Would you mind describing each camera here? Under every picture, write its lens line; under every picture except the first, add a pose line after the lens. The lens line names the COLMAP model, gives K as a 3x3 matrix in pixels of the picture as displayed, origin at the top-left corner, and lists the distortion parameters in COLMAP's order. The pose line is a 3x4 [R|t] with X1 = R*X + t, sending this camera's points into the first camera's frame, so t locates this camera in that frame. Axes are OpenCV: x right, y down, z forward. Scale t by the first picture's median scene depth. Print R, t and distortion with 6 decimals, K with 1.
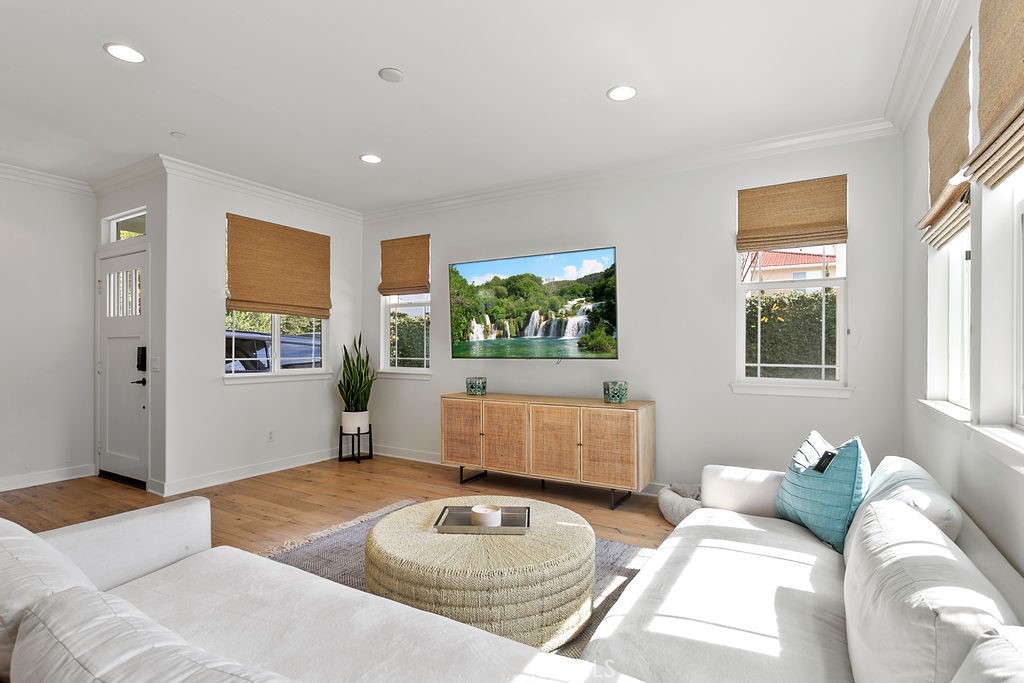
lens RADIAL K [[520.6, 0, 493.7], [0, 520.6, 357.6], [0, 0, 1]] dist [-0.000094, 0.000532]
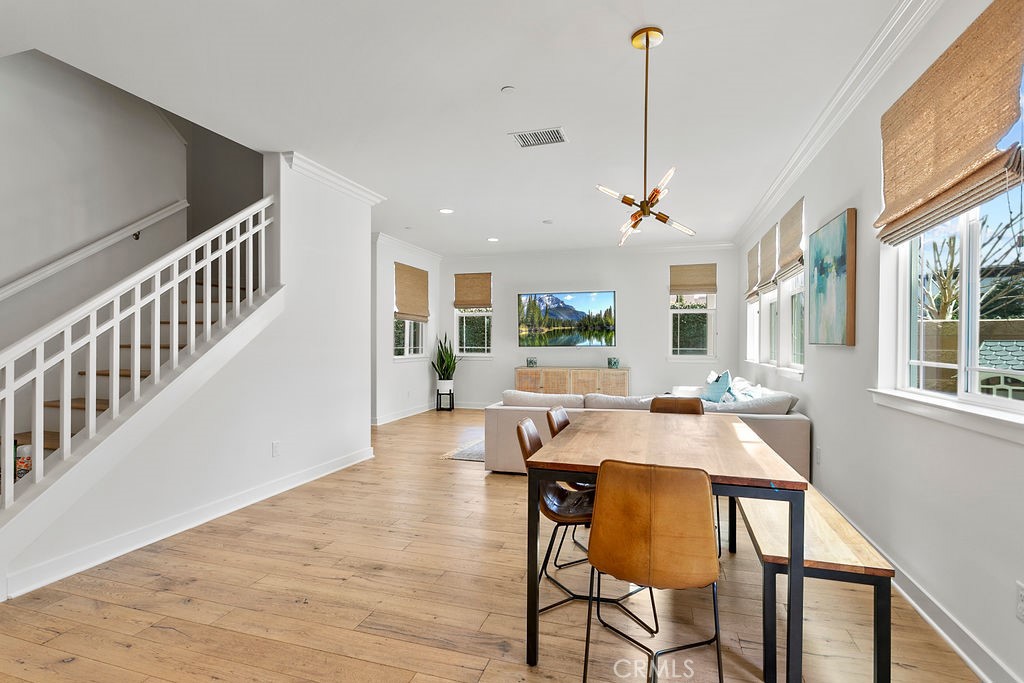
lens RADIAL K [[520.6, 0, 493.7], [0, 520.6, 357.6], [0, 0, 1]] dist [-0.000094, 0.000532]
pose [[0.971246, -0.008985, 0.237910, -0.604934], [0.005928, 0.999890, 0.013563, 0.014266], [-0.238006, -0.011762, 0.971192, -0.728887]]
